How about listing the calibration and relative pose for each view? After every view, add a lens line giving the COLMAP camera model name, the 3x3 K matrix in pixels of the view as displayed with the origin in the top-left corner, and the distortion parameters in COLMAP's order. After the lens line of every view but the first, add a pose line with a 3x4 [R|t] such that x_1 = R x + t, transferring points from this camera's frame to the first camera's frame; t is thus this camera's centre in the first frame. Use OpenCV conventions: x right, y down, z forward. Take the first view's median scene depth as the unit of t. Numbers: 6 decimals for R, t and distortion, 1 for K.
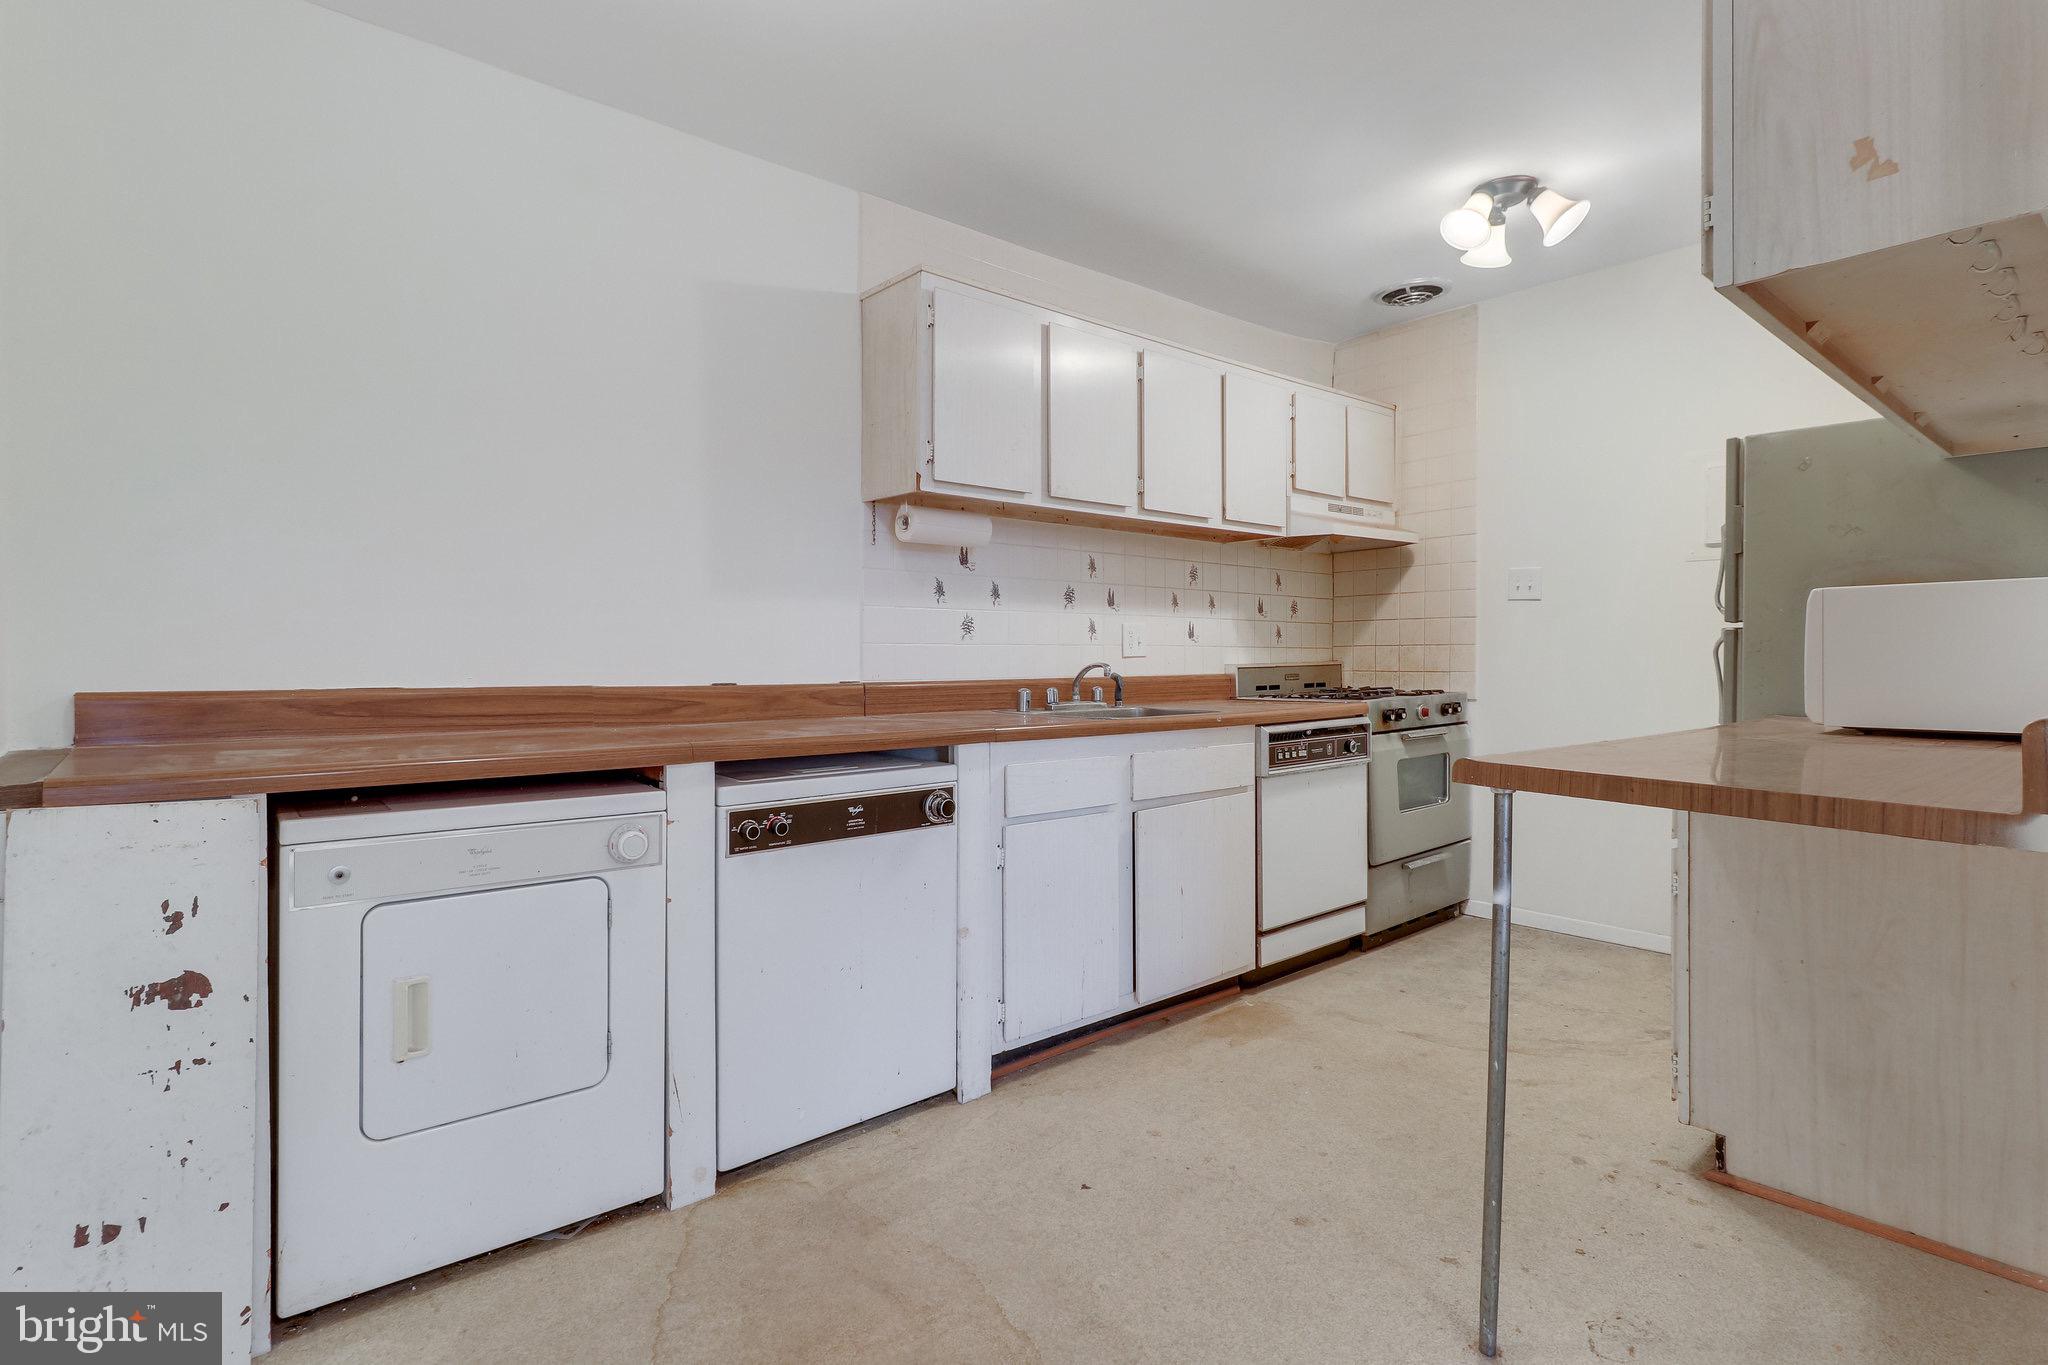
lens RADIAL K [[1009.0, 0, 1014.2], [0, 1009.0, 662.2], [0, 0, 1]] dist [0.001980, -0.000115]
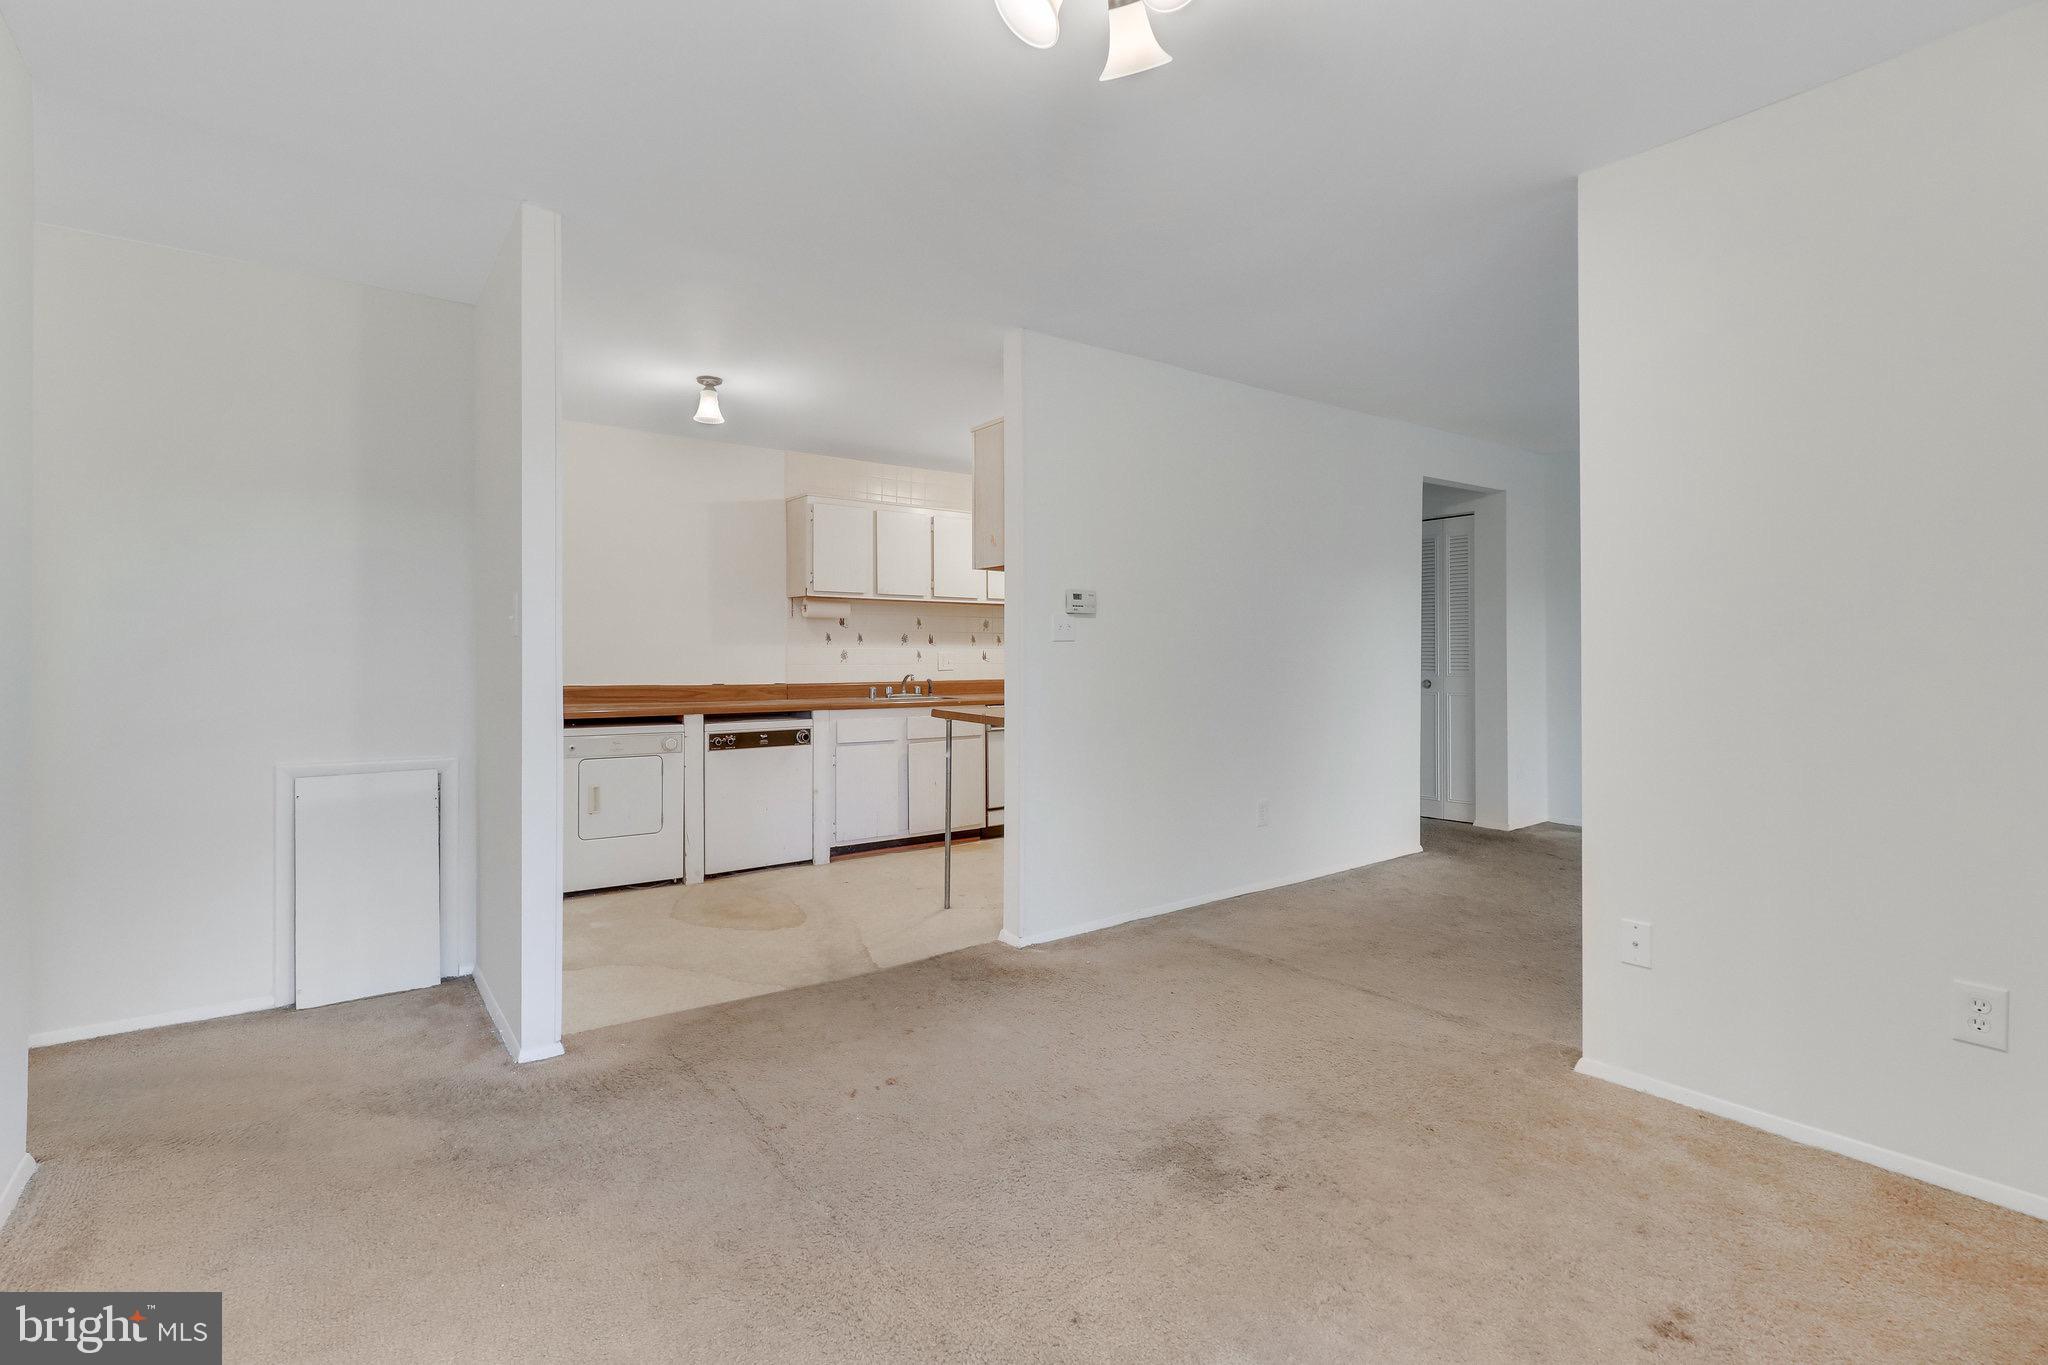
lens RADIAL K [[946.2, 0, 1012.6], [0, 946.2, 666.9], [0, 0, 1]] dist [0.000544, -0.001118]
pose [[0.998234, 0.001073, -0.059401, 0.449642], [-0.000944, 0.999997, 0.002200, -0.020134], [0.059403, -0.002140, 0.998232, -0.966388]]
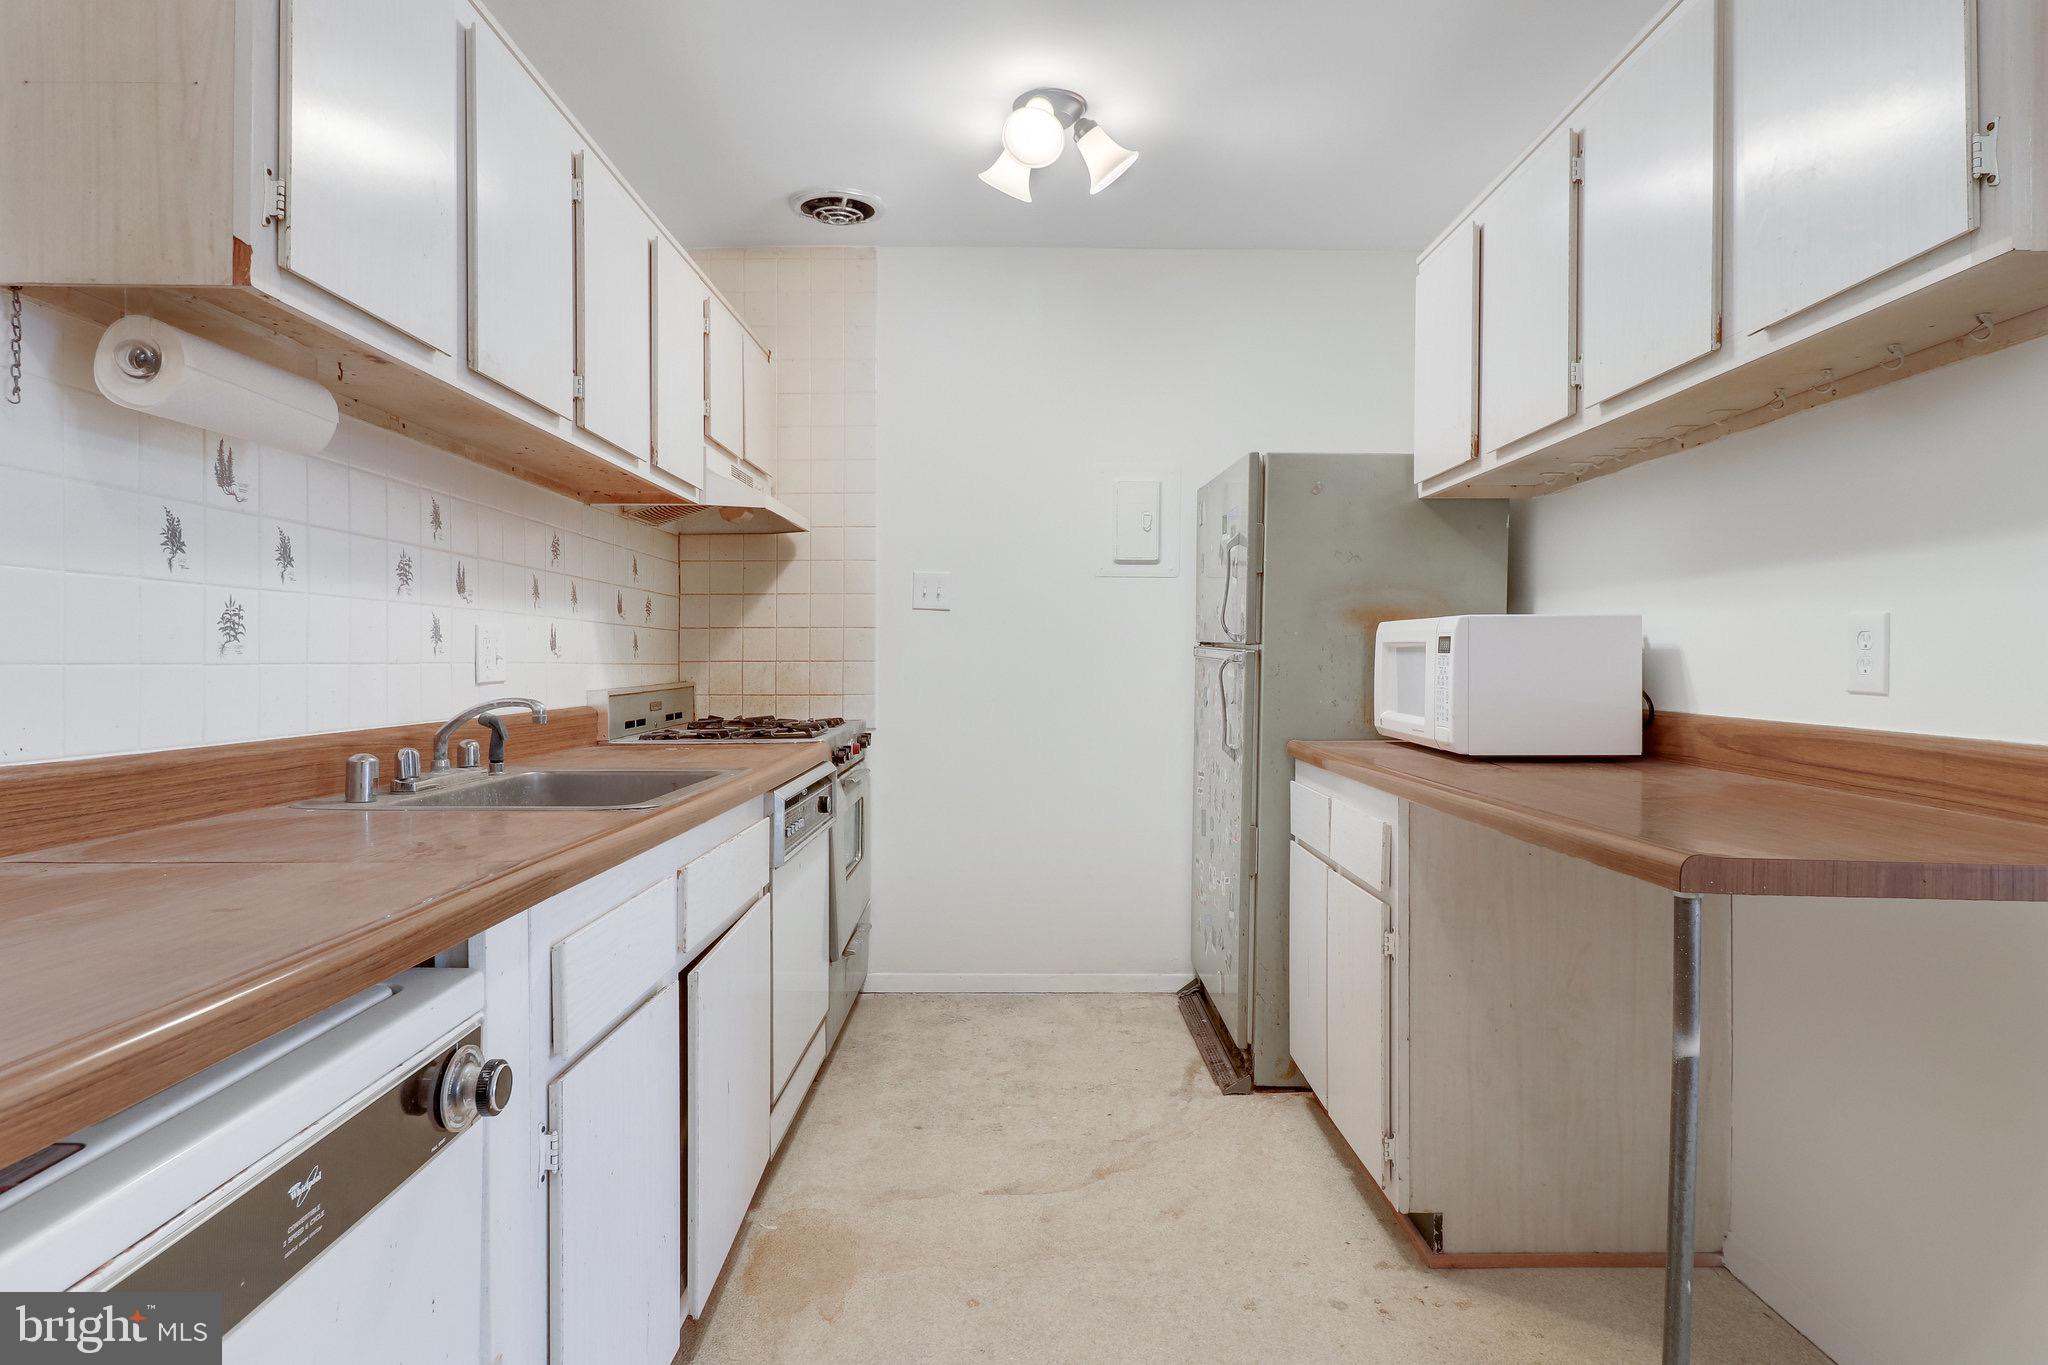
lens RADIAL K [[1111.6, 0, 1023.8], [0, 1111.6, 661.8], [0, 0, 1]] dist [0.000827, -0.000204]
pose [[0.646306, 0.002346, 0.763075, -0.220483], [0.002683, 0.999982, -0.005347, -0.016899], [-0.763074, 0.005503, 0.646288, 0.458311]]
